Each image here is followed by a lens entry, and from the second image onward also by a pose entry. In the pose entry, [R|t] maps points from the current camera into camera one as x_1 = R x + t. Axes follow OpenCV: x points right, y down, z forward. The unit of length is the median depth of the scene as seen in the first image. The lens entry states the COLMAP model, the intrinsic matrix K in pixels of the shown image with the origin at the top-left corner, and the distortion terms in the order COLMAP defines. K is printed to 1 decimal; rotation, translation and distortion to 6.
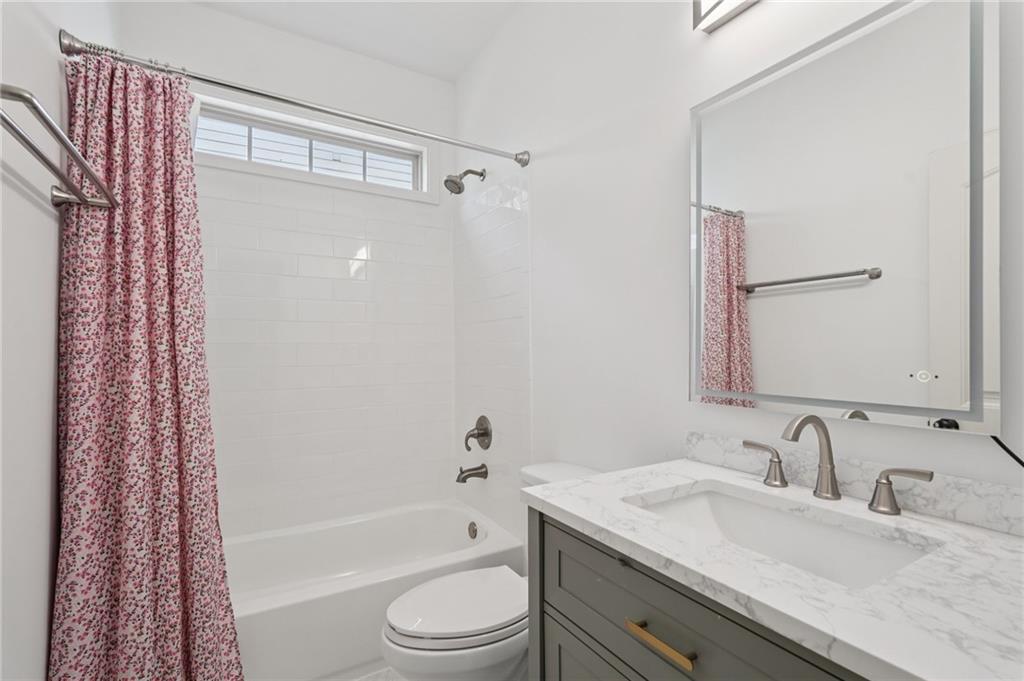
lens RADIAL K [[468.3, 0, 513.1], [0, 468.3, 345.2], [0, 0, 1]] dist [-0.000550, 0.001309]
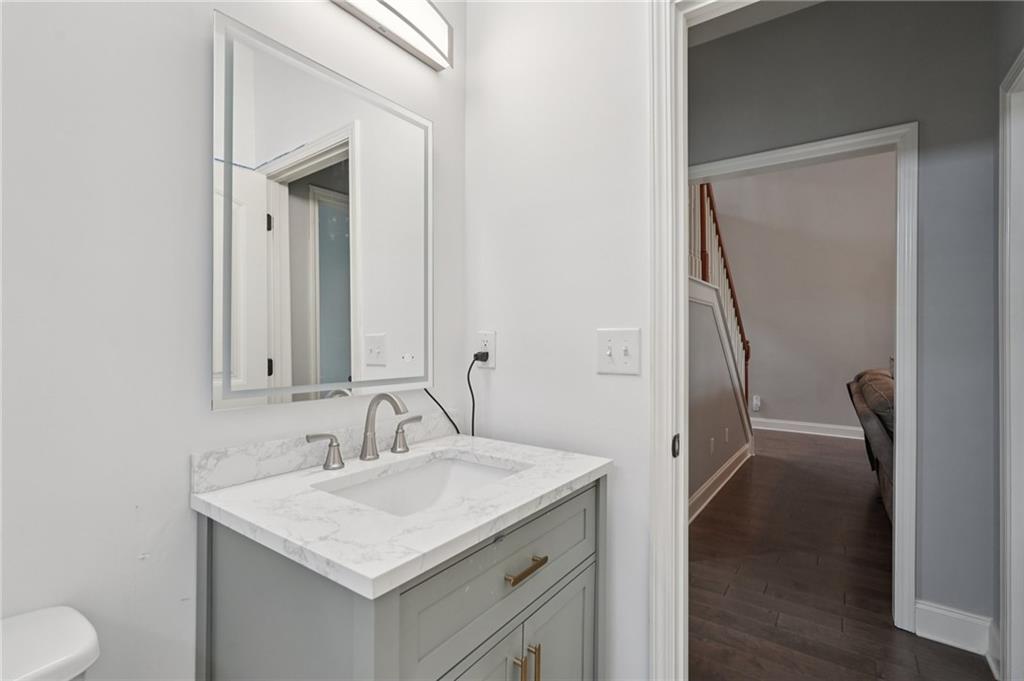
lens RADIAL K [[468.3, 0, 512.4], [0, 468.3, 342.3], [0, 0, 1]] dist [-0.000550, 0.001309]
pose [[-0.383976, -0.003996, 0.923335, -0.688055], [-0.015874, 0.999871, -0.002274, 0.011808], [-0.923207, -0.015530, -0.383990, 1.243965]]
